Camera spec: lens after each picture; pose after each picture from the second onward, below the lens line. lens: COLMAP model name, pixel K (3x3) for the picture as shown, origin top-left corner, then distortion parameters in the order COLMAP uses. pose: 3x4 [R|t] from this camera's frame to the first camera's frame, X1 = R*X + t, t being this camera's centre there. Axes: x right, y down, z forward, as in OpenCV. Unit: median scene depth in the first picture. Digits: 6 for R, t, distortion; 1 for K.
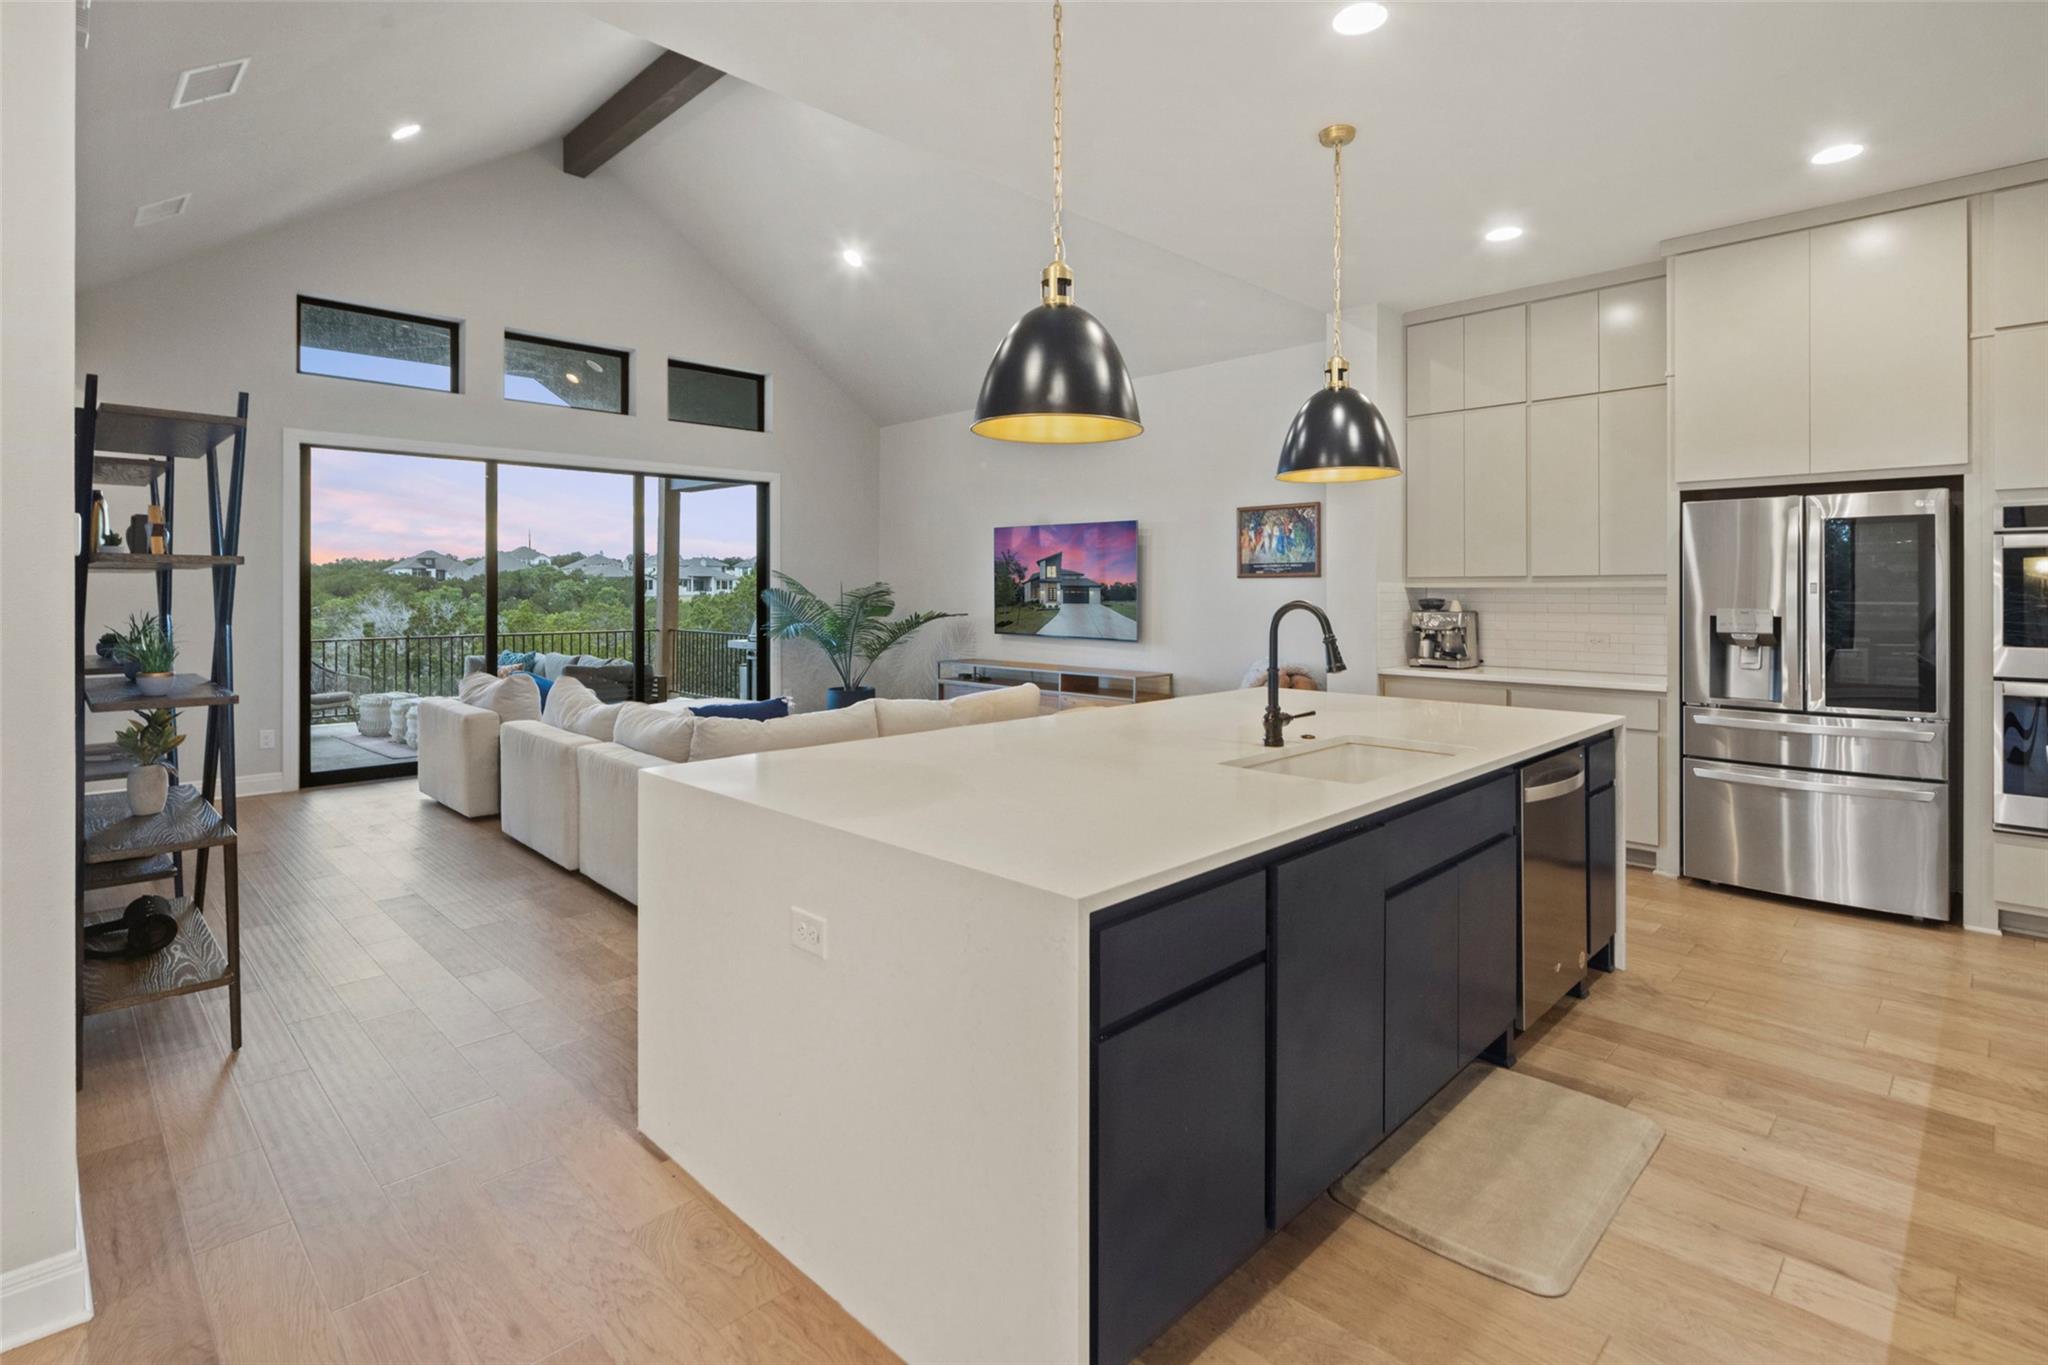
lens RADIAL K [[989.2, 0, 1036.8], [0, 989.2, 591.5], [0, 0, 1]] dist [0.005323, -0.000497]
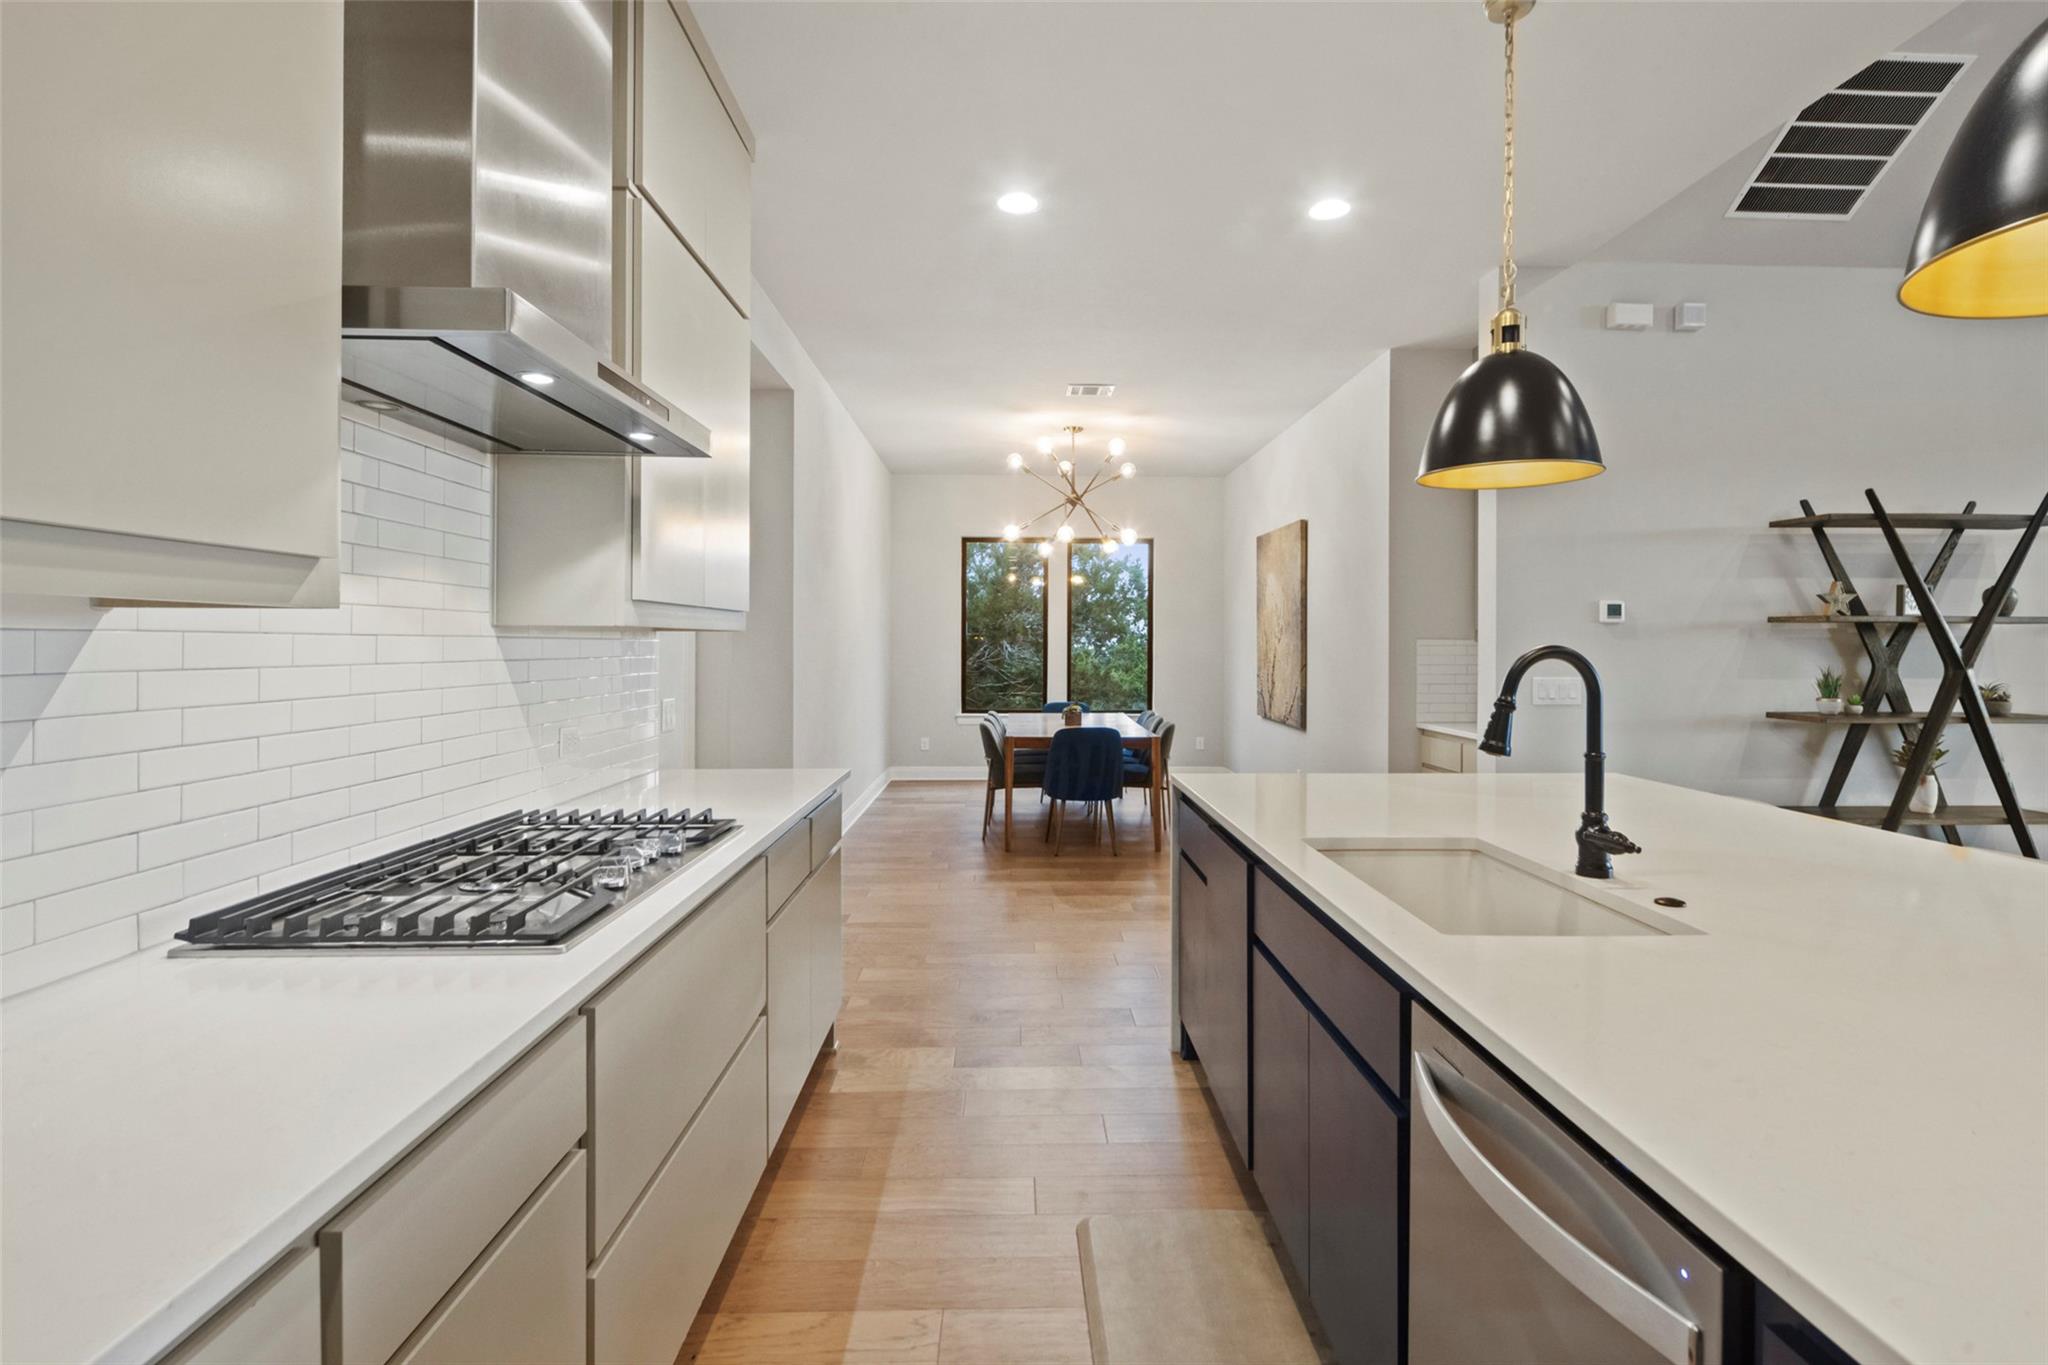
lens RADIAL K [[969.6, 0, 1028.2], [0, 969.6, 640.9], [0, 0, 1]] dist [0.001402, 0.000013]
pose [[-0.692998, -0.003541, -0.720930, 0.506656], [-0.006275, 0.999980, 0.001121, 0.004096], [0.720912, 0.005300, -0.693007, 0.634248]]
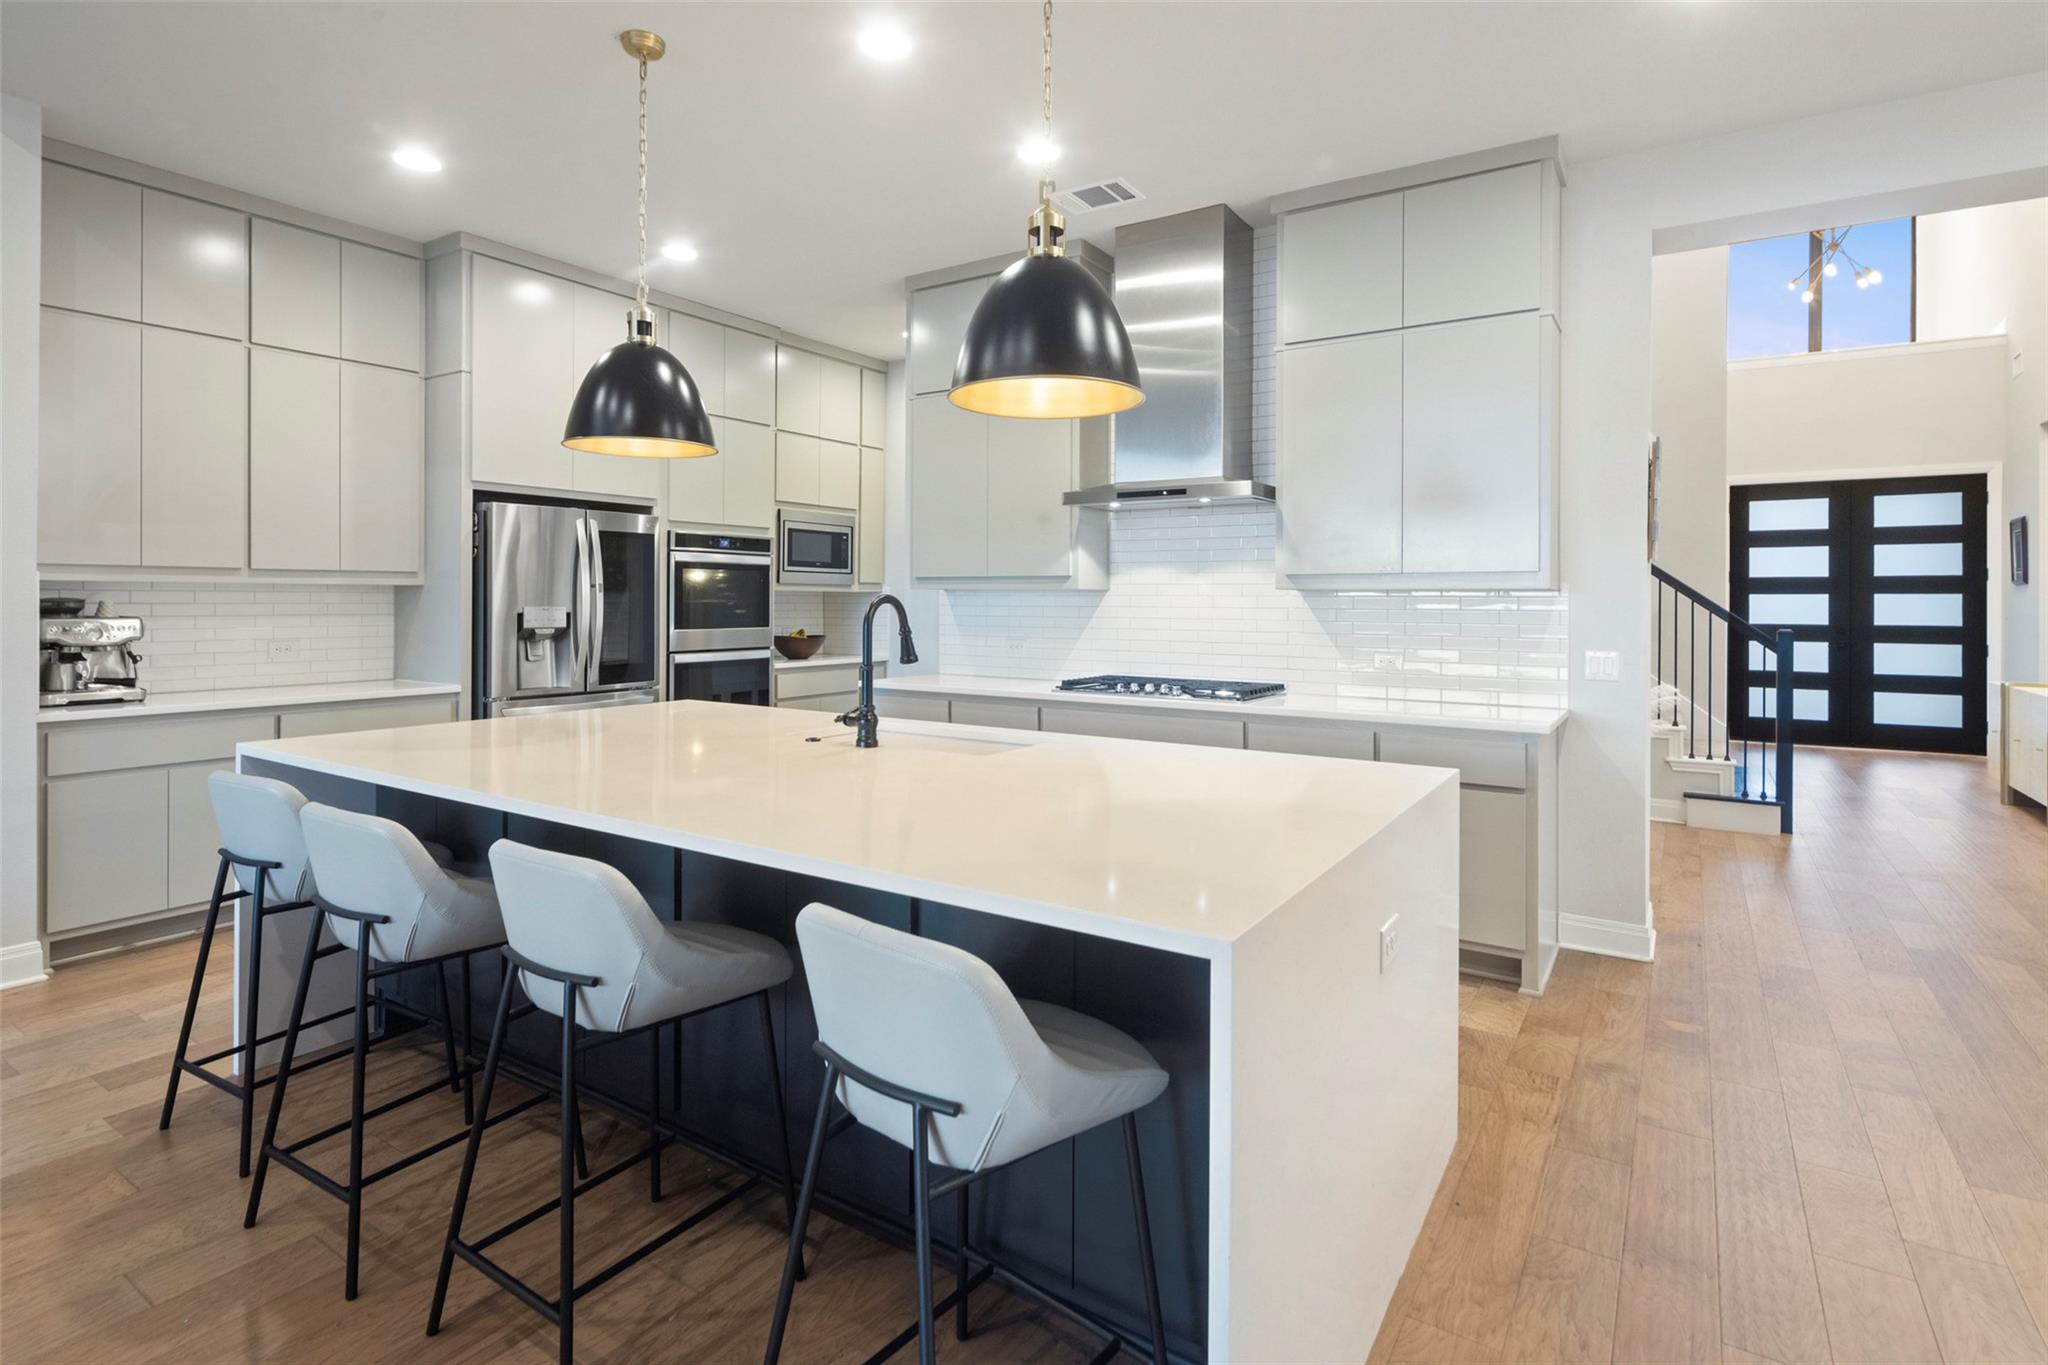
lens RADIAL K [[989.2, 0, 1036.8], [0, 989.2, 591.5], [0, 0, 1]] dist [0.005323, -0.000497]
pose [[-0.207087, 0.008070, 0.978289, -0.371850], [-0.002112, 0.999960, -0.008696, 0.007788], [-0.978320, -0.003867, -0.207062, 0.540829]]
